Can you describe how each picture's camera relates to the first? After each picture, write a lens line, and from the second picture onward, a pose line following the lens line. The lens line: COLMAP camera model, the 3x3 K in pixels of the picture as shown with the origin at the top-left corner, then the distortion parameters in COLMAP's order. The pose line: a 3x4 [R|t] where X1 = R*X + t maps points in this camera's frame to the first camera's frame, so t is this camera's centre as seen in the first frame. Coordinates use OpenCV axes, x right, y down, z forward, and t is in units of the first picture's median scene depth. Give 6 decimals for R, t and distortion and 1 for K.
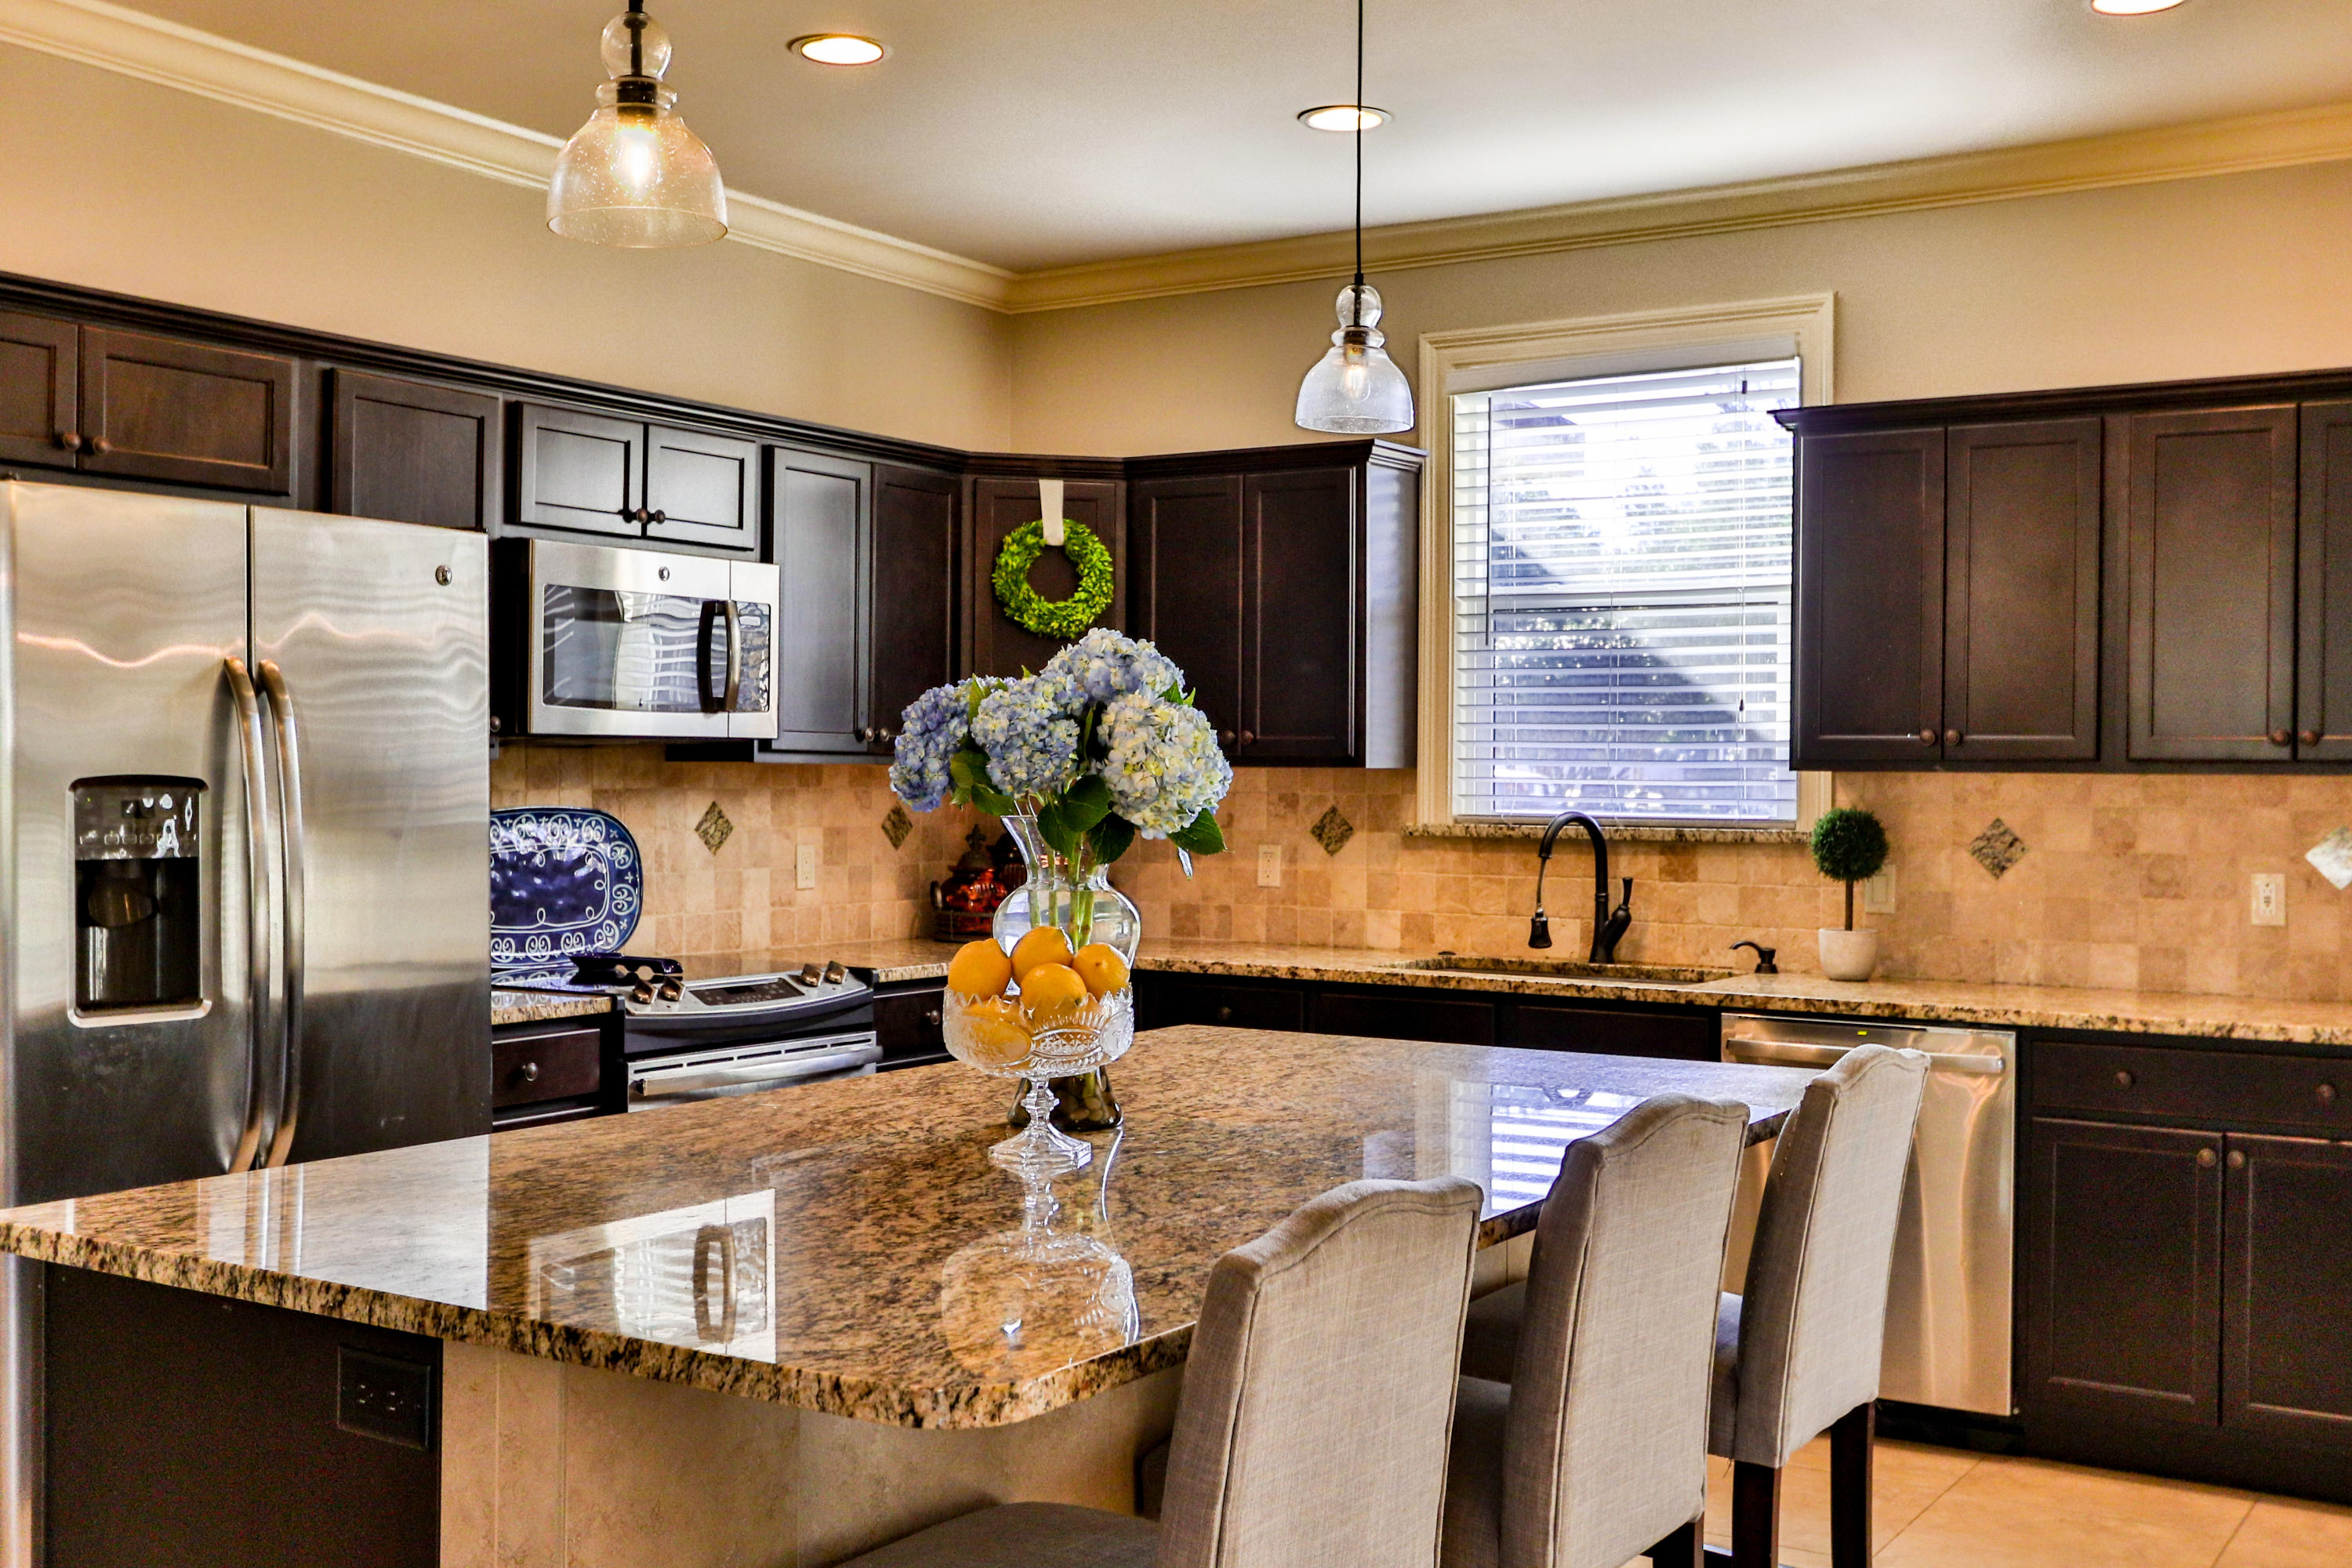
lens RADIAL K [[2452.6, 0, 1193.0], [0, 2452.6, 795.2], [0, 0, 1]] dist [0.000595, 0.000000]
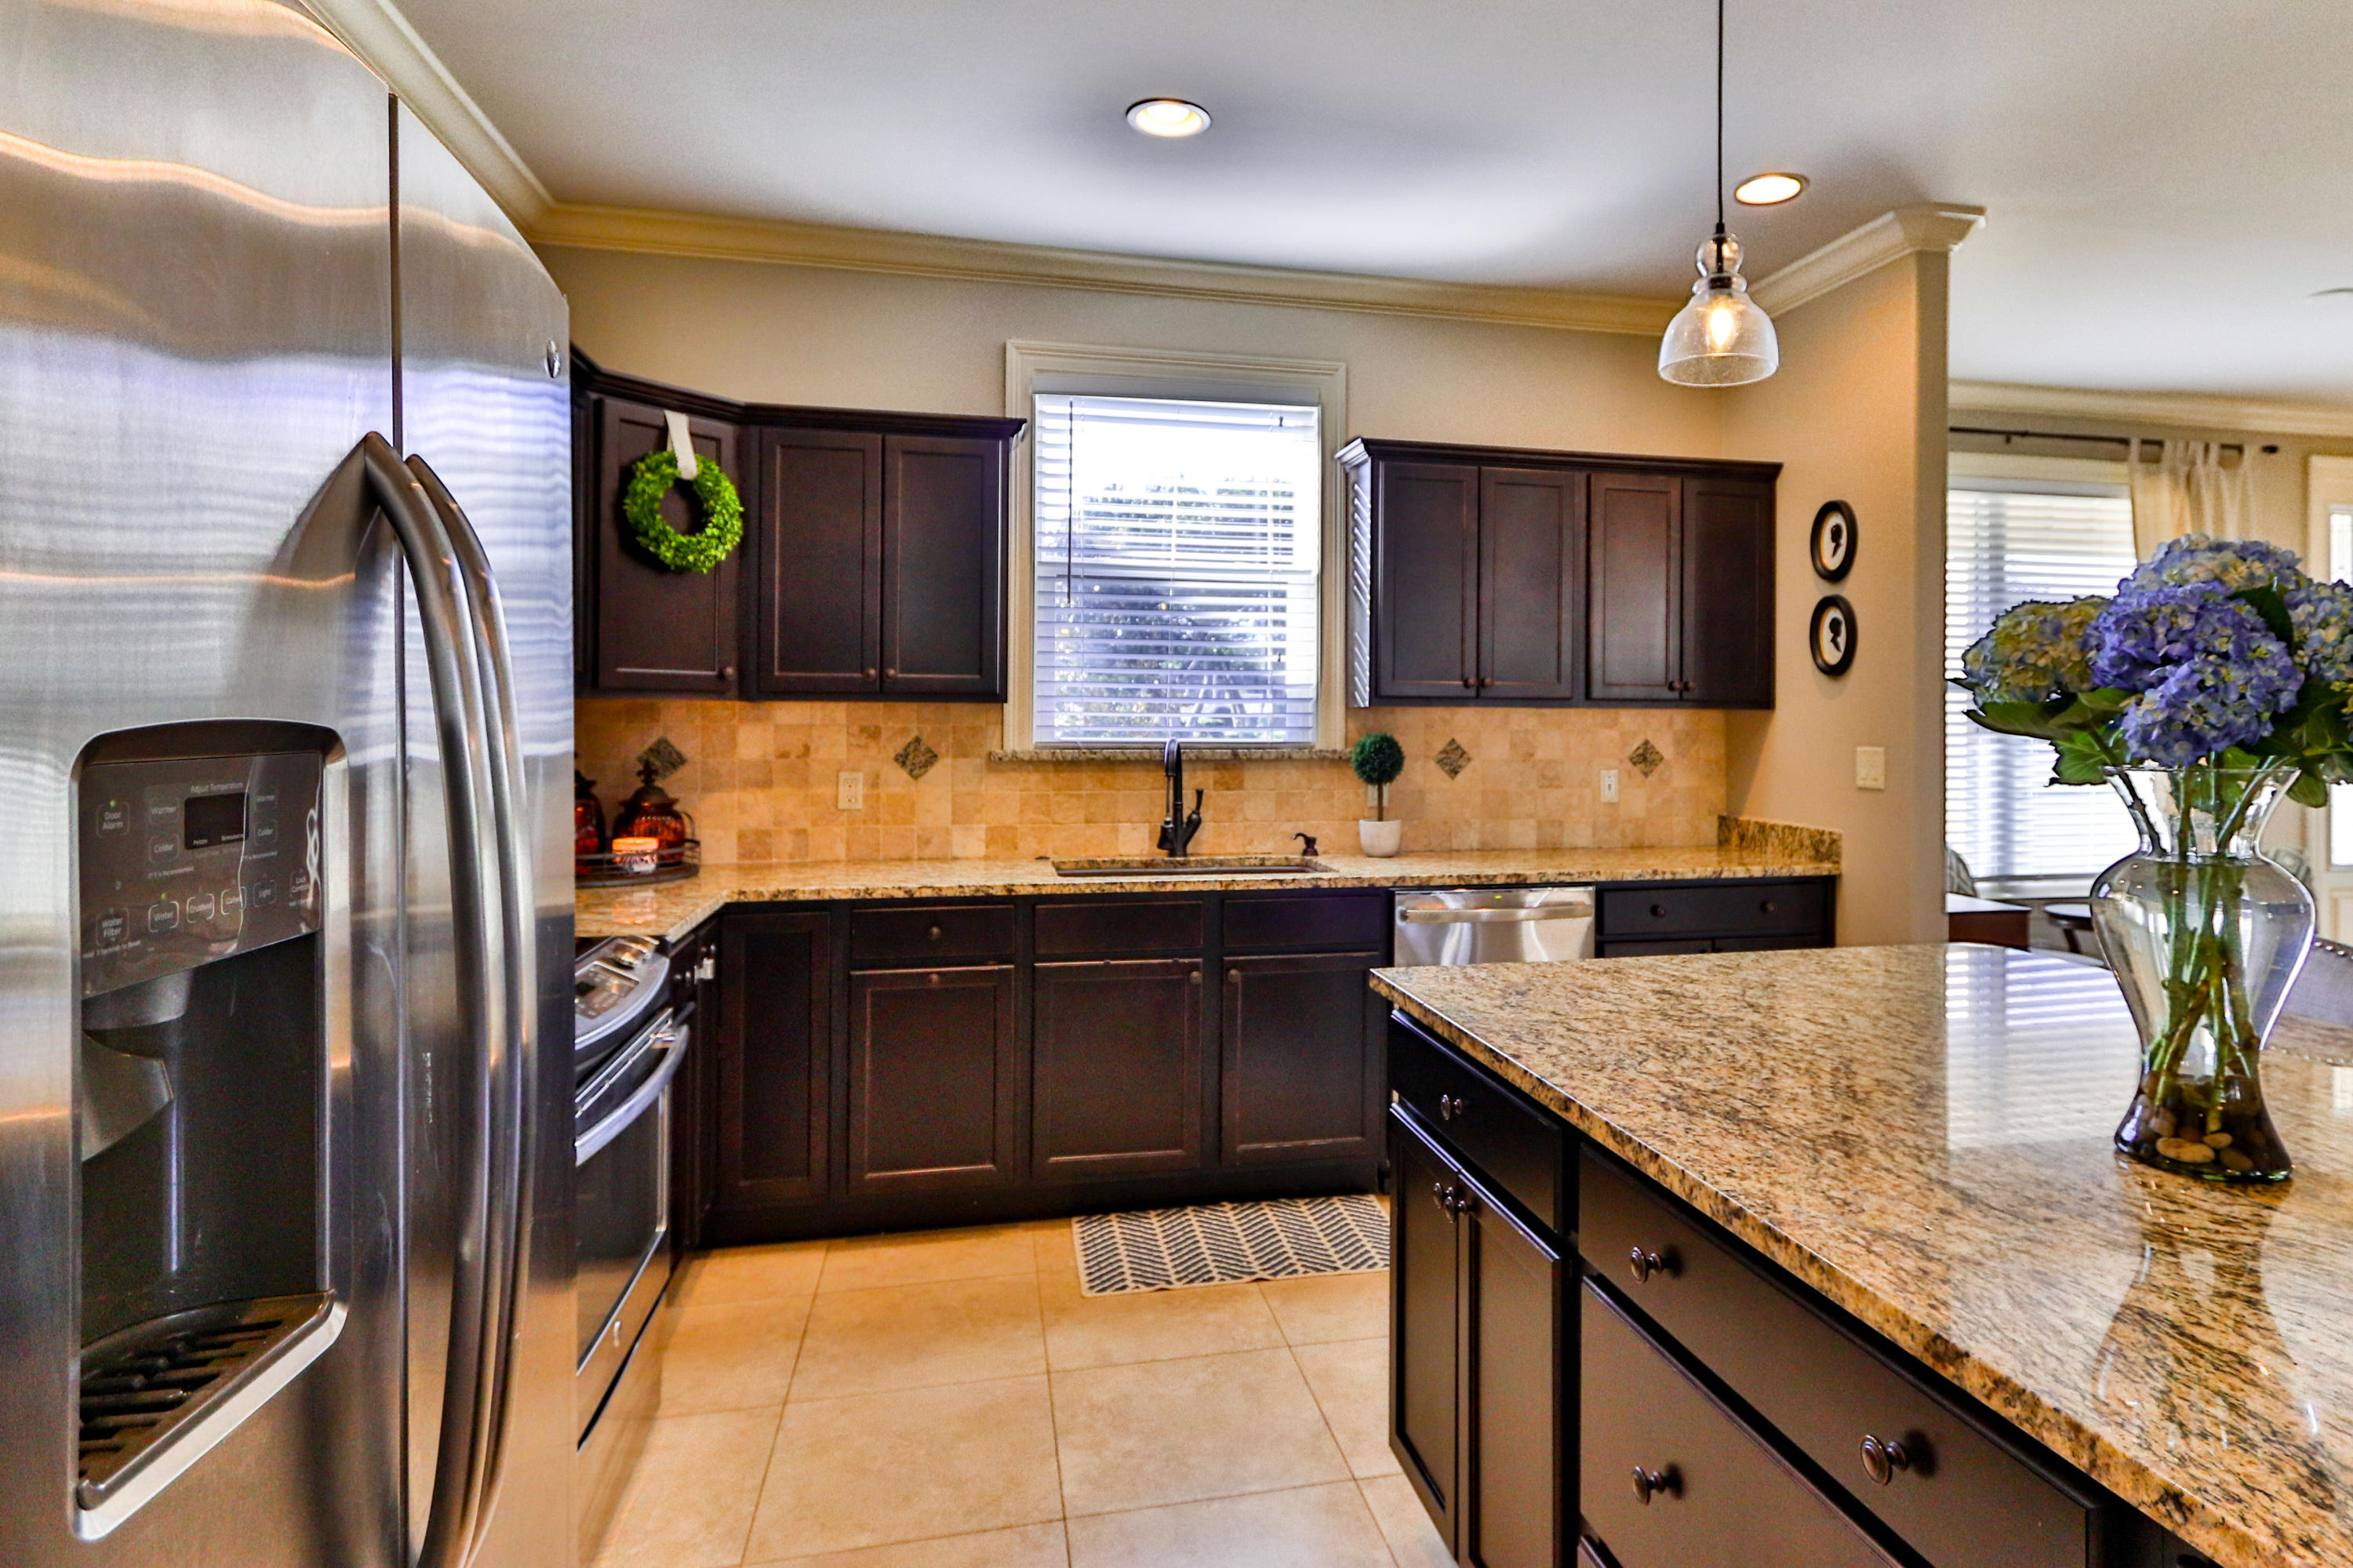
lens RADIAL K [[1319.9, 0, 1283.8], [0, 1319.9, 699.4], [0, 0, 1]] dist [0.000491, 0.000540]
pose [[0.690387, 0.003870, 0.723430, -0.294617], [0.006119, 0.999919, -0.011188, -0.005391], [-0.723415, 0.012150, 0.690307, 0.488224]]
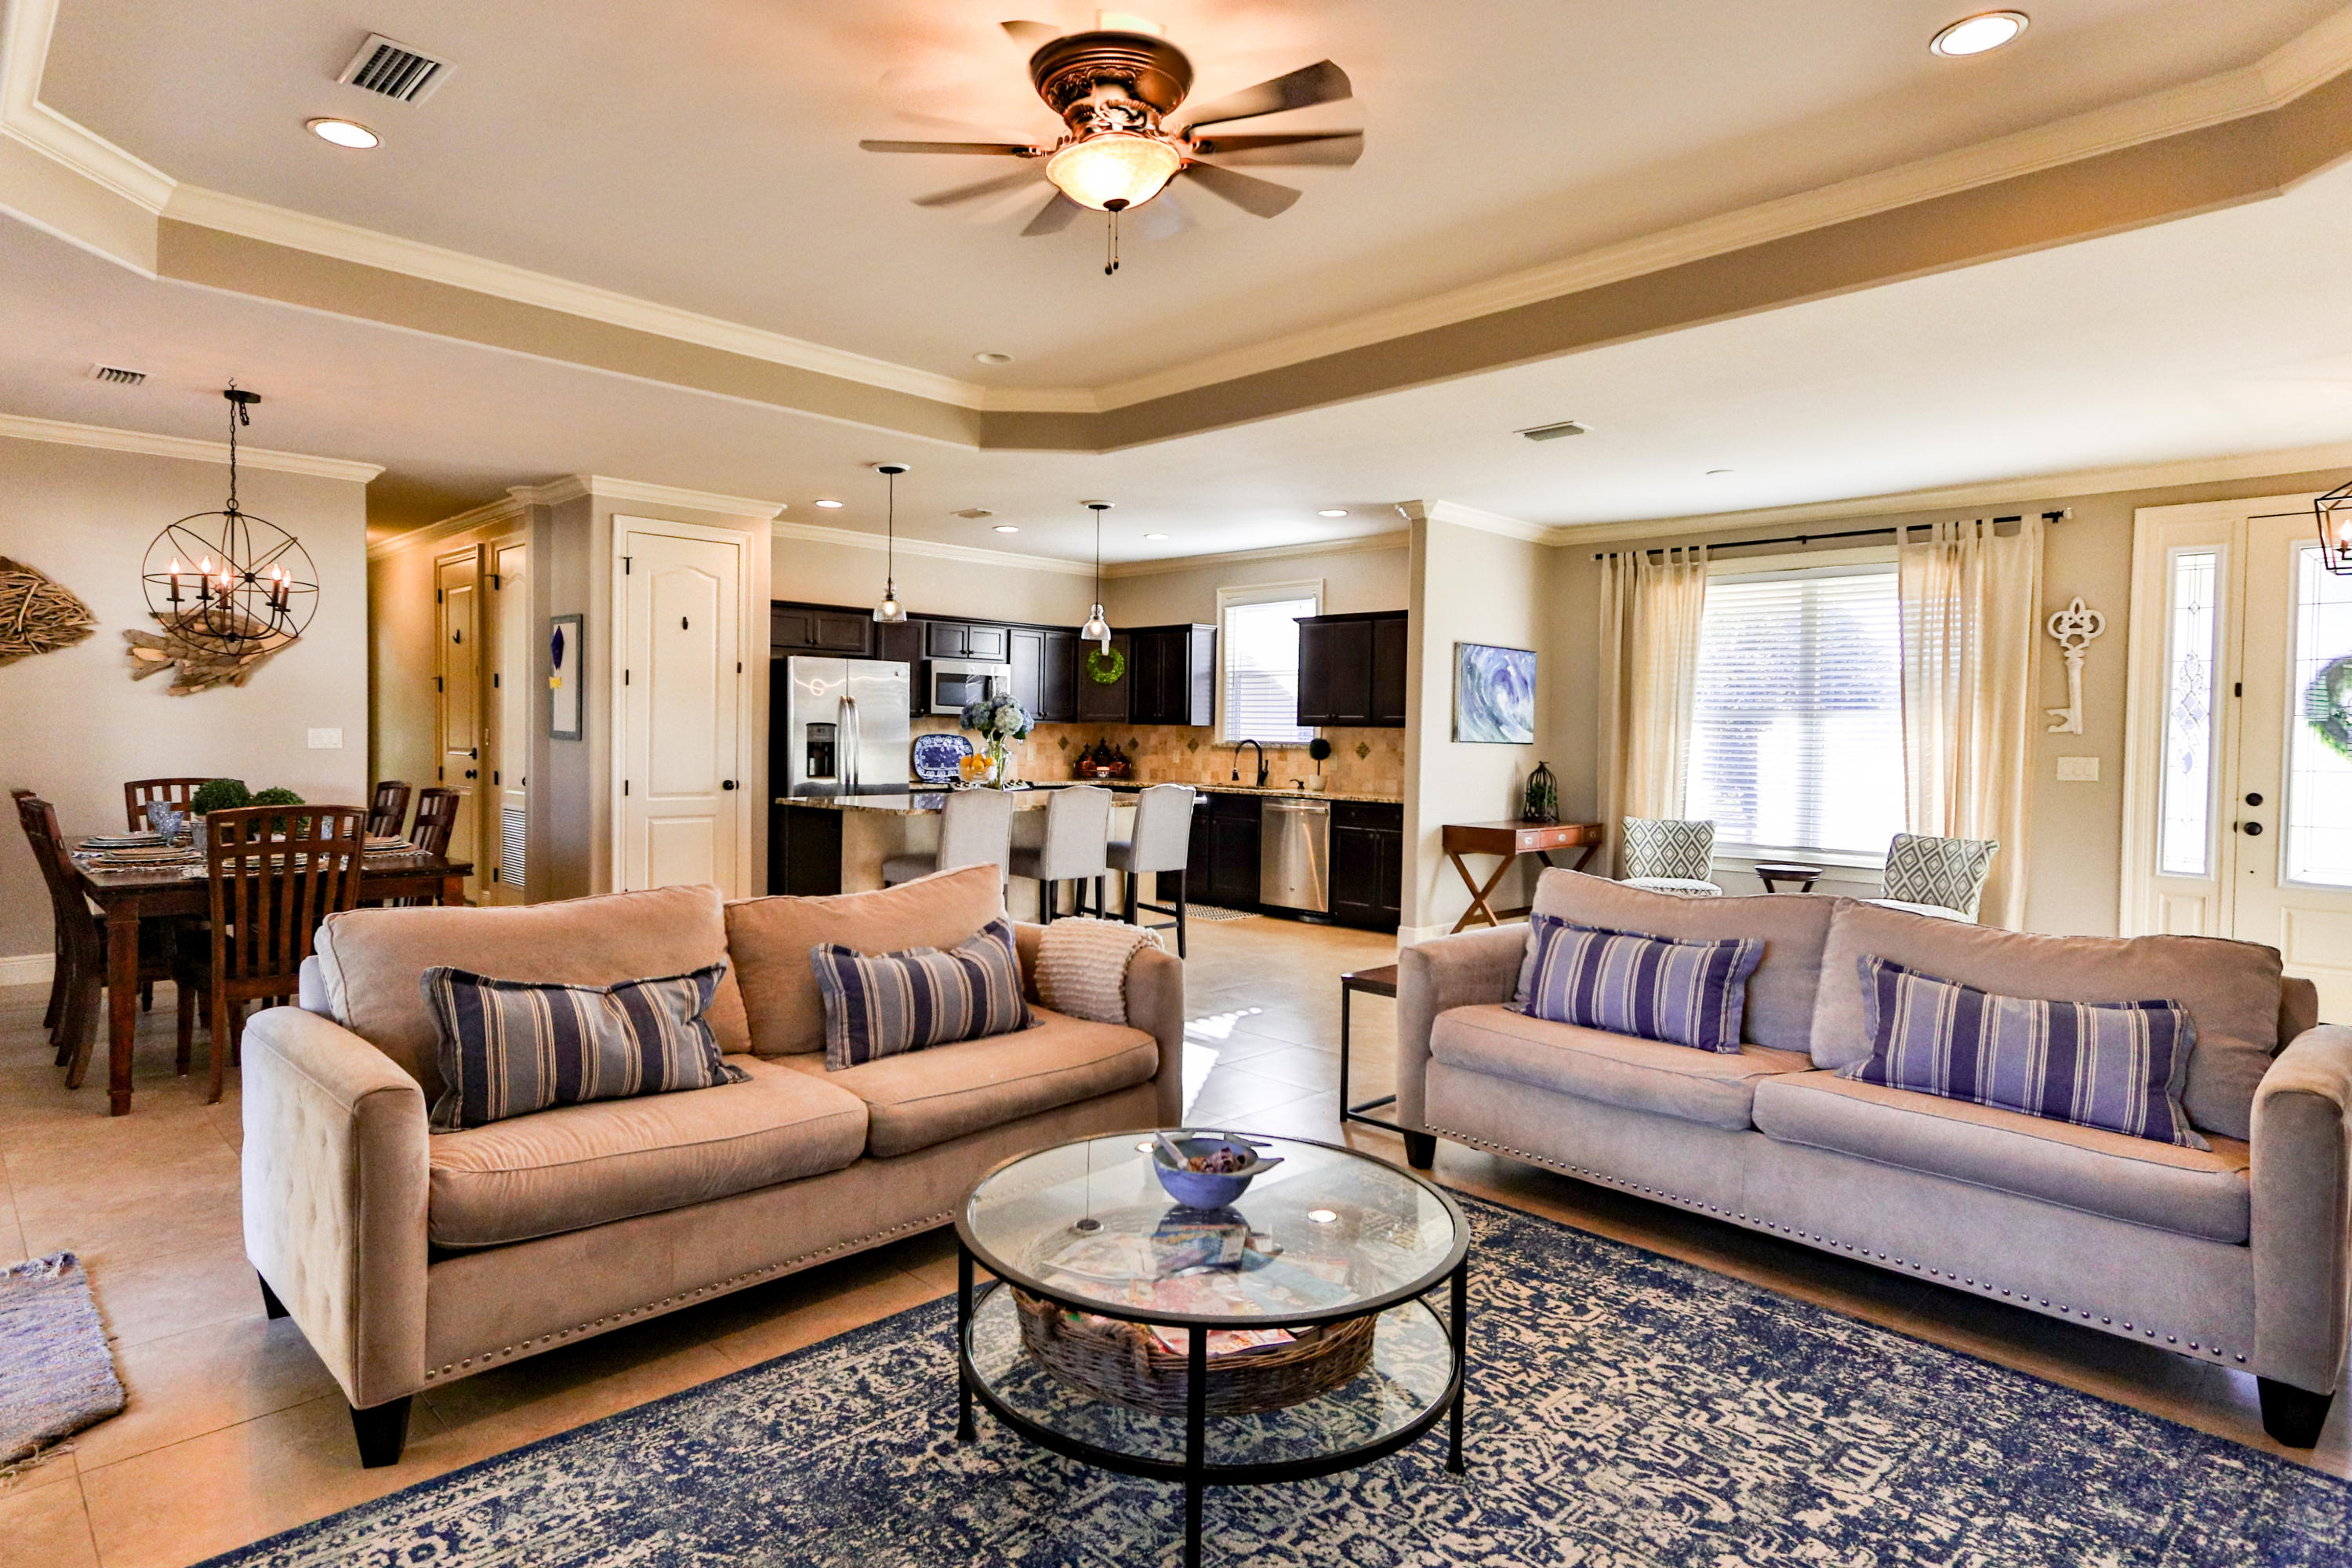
lens RADIAL K [[1319.3, 0, 1160.1], [0, 1319.3, 769.6], [0, 0, 1]] dist [0.000491, 0.000540]
pose [[0.977010, 0.012577, -0.212824, 0.408898], [-0.009120, 0.999810, 0.017214, 0.018277], [0.213000, -0.014877, 0.976939, -0.723001]]
